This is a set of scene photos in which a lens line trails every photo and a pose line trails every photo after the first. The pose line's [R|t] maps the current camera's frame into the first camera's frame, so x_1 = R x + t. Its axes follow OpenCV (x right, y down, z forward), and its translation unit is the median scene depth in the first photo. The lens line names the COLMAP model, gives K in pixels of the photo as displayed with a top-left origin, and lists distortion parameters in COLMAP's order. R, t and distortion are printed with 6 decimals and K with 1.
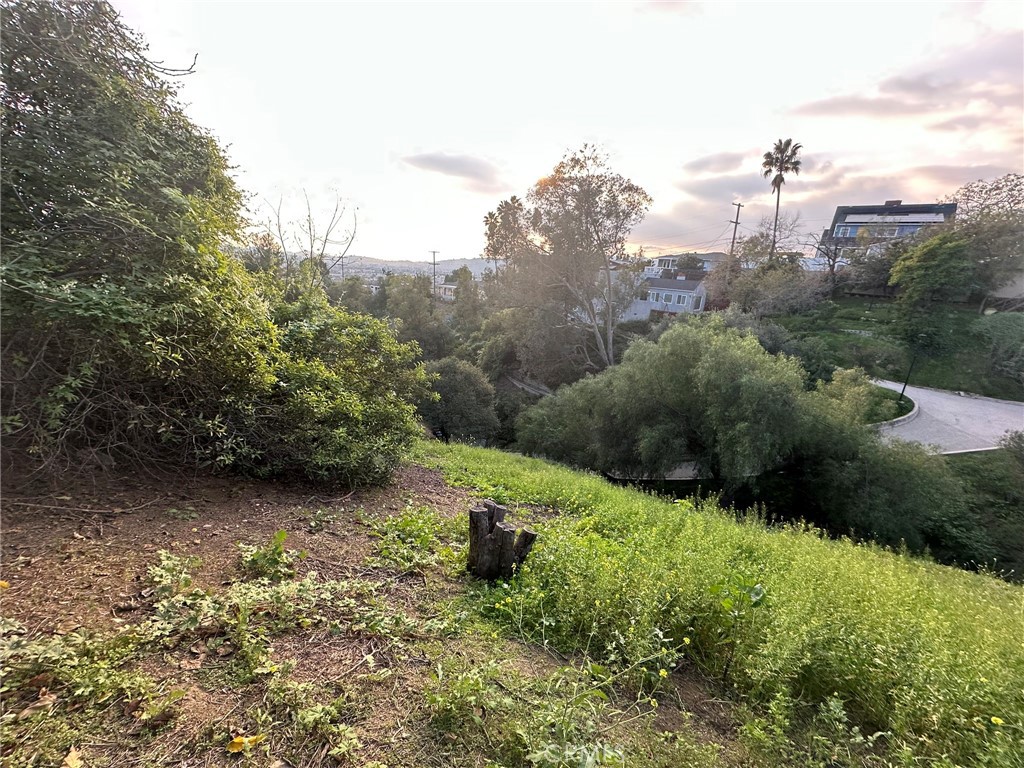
lens RADIAL K [[405.8, 0, 510.7], [0, 405.8, 385.1], [0, 0, 1]] dist [-0.005360, 0.000706]
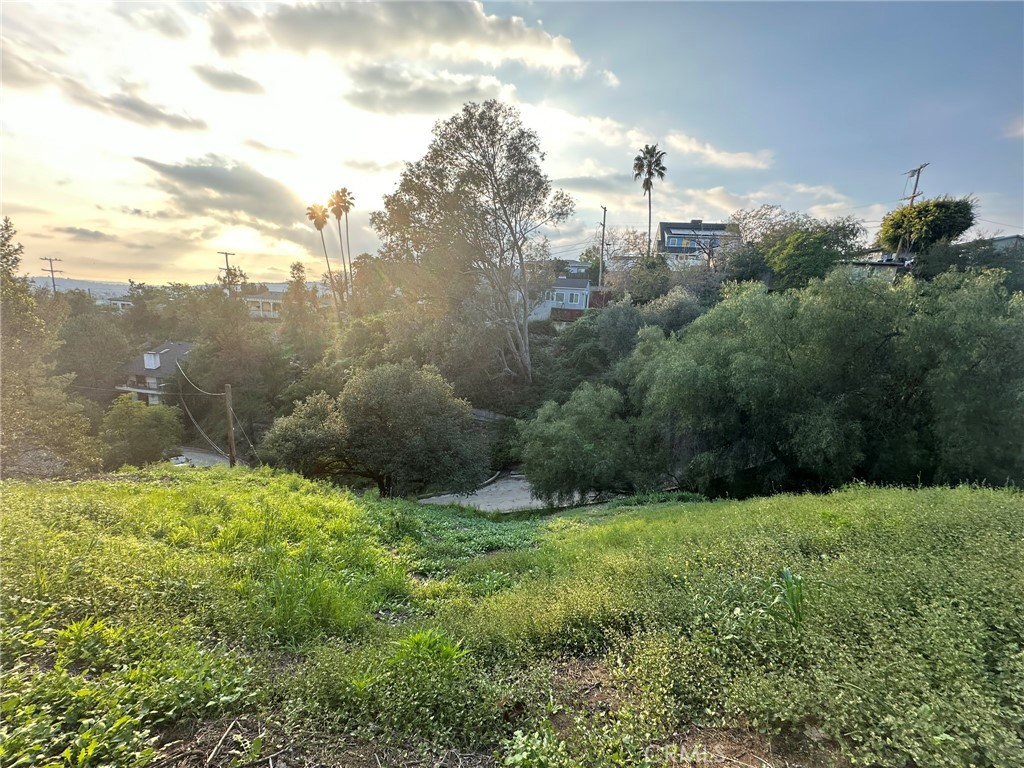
lens RADIAL K [[405.8, 0, 511.0], [0, 405.8, 383.7], [0, 0, 1]] dist [-0.005360, 0.000706]
pose [[0.884234, -0.092532, 0.457786, -0.296046], [0.125286, 0.991247, -0.041636, 0.017471], [-0.449927, 0.094170, 0.888087, 0.431341]]
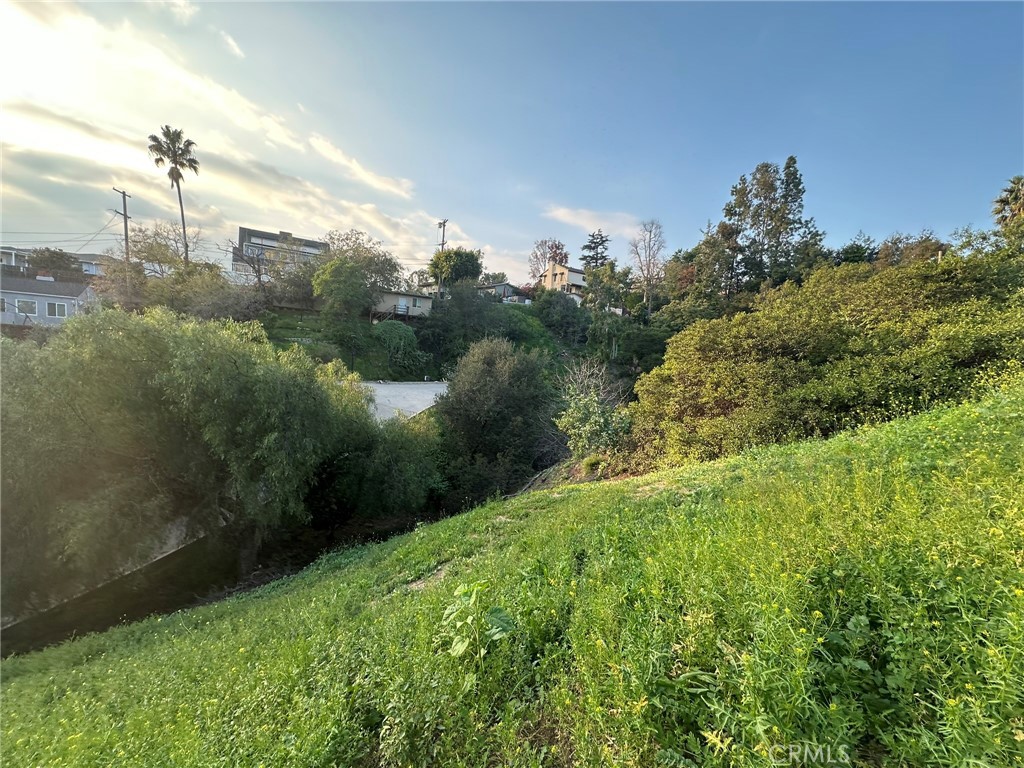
lens RADIAL K [[405.8, 0, 511.0], [0, 405.8, 383.4], [0, 0, 1]] dist [-0.005360, 0.000706]
pose [[0.313855, -0.131082, 0.940379, 0.032148], [0.203253, 0.976740, 0.068314, 0.023946], [-0.927461, 0.169695, 0.333197, 0.201032]]
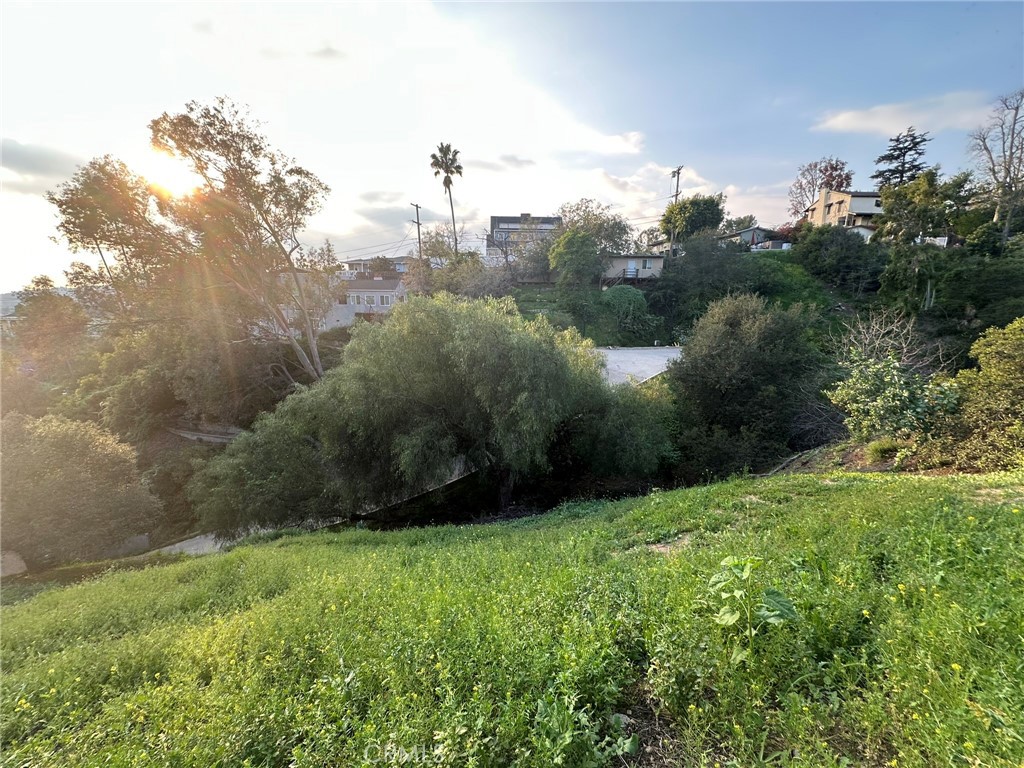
lens RADIAL K [[405.8, 0, 511.2], [0, 405.8, 383.5], [0, 0, 1]] dist [-0.005360, 0.000706]
pose [[0.753383, -0.193717, 0.628401, 0.026568], [0.224042, 0.974065, 0.031672, 0.023003], [-0.618238, 0.116927, 0.777245, 0.206169]]
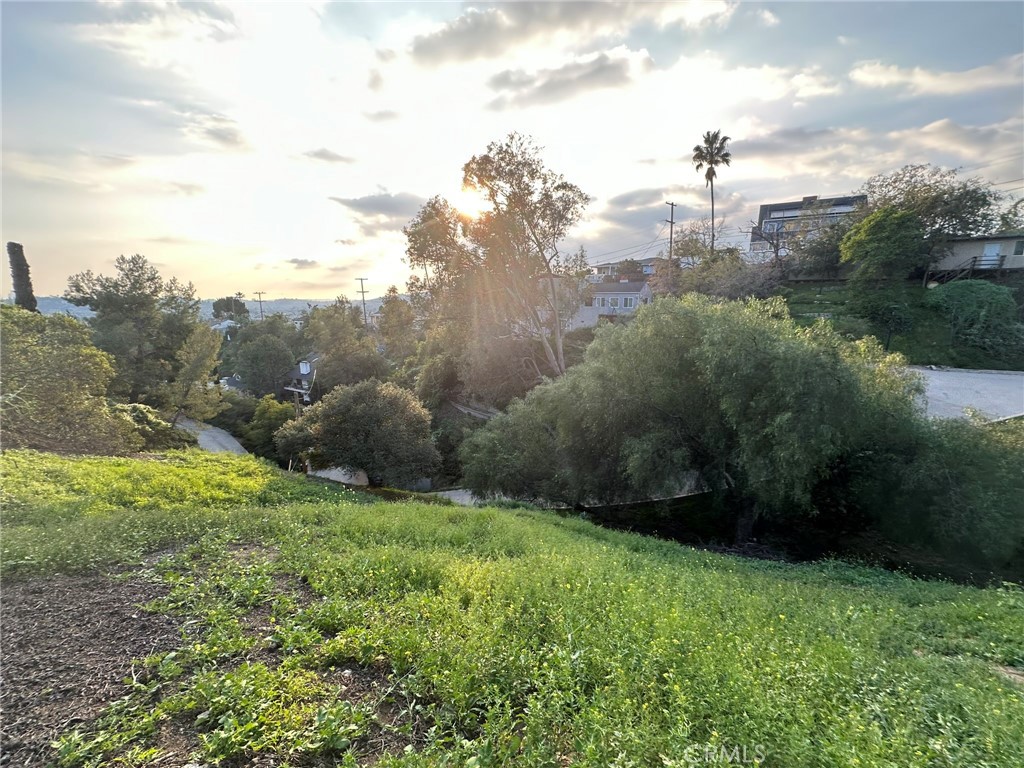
lens RADIAL K [[405.8, 0, 511.1], [0, 405.8, 384.0], [0, 0, 1]] dist [-0.005360, 0.000706]
pose [[0.987222, -0.093498, 0.129036, 0.022421], [0.102715, 0.992471, -0.066712, 0.022983], [-0.121827, 0.079114, 0.989393, 0.208707]]
